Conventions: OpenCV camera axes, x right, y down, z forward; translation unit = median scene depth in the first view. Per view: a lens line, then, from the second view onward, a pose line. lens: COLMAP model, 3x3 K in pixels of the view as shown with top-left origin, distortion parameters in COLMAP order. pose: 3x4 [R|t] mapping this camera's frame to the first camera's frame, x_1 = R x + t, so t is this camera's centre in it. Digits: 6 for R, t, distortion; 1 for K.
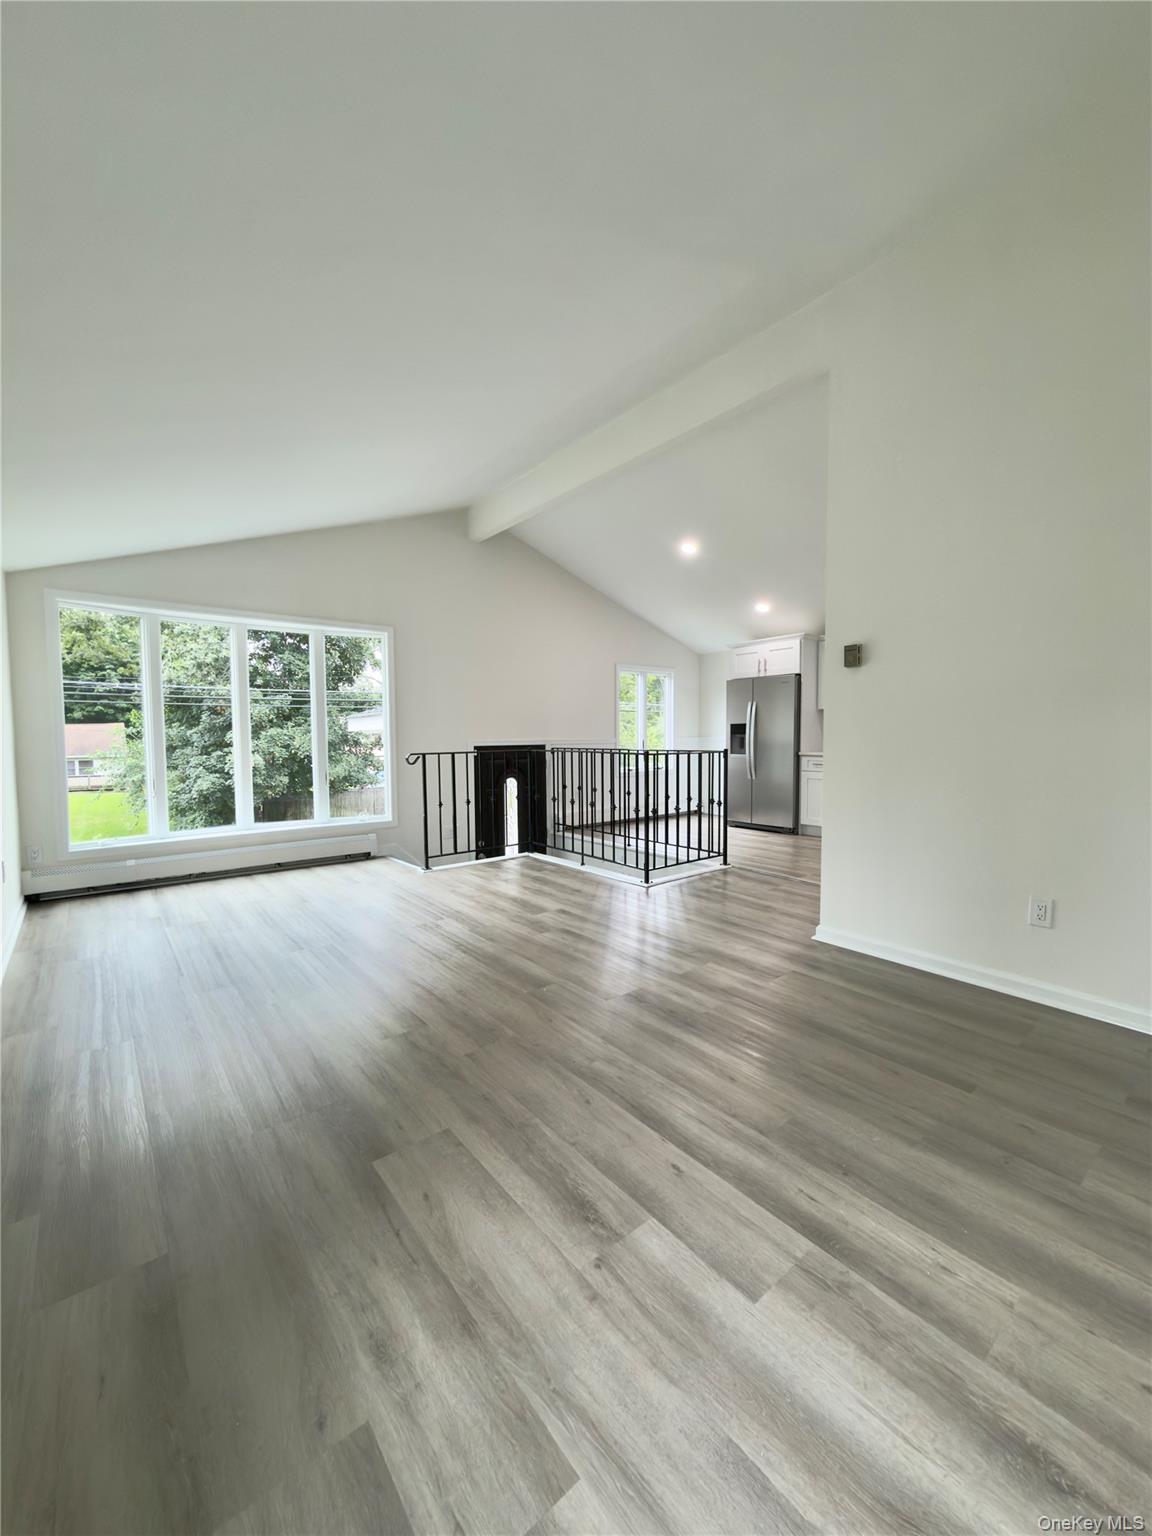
lens RADIAL K [[606.7, 0, 576.0], [0, 606.7, 768.0], [0, 0, 1]] dist [0.000426, -0.000026]
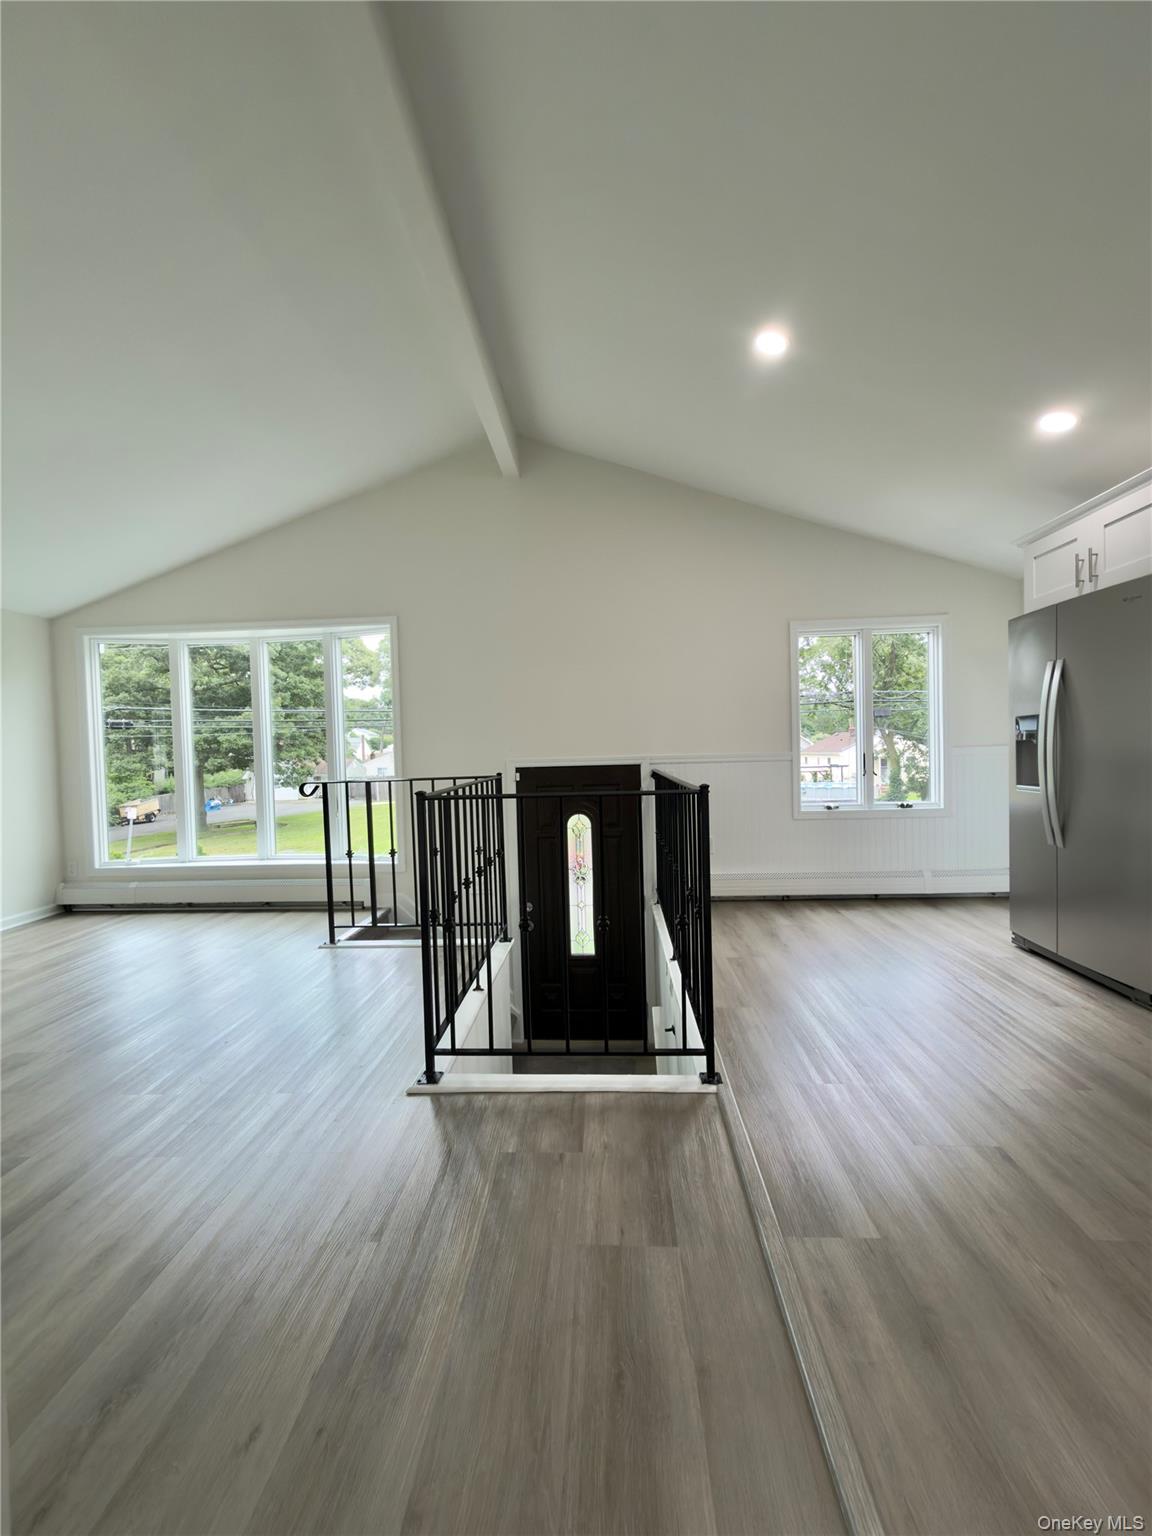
lens RADIAL K [[614.8, 0, 576.0], [0, 614.8, 768.0], [0, 0, 1]] dist [0.001223, 0.000045]
pose [[0.739391, 0.005912, -0.673250, 0.403604], [-0.015307, 0.999851, -0.008031, -0.034333], [0.673102, 0.016243, 0.739371, 0.581493]]
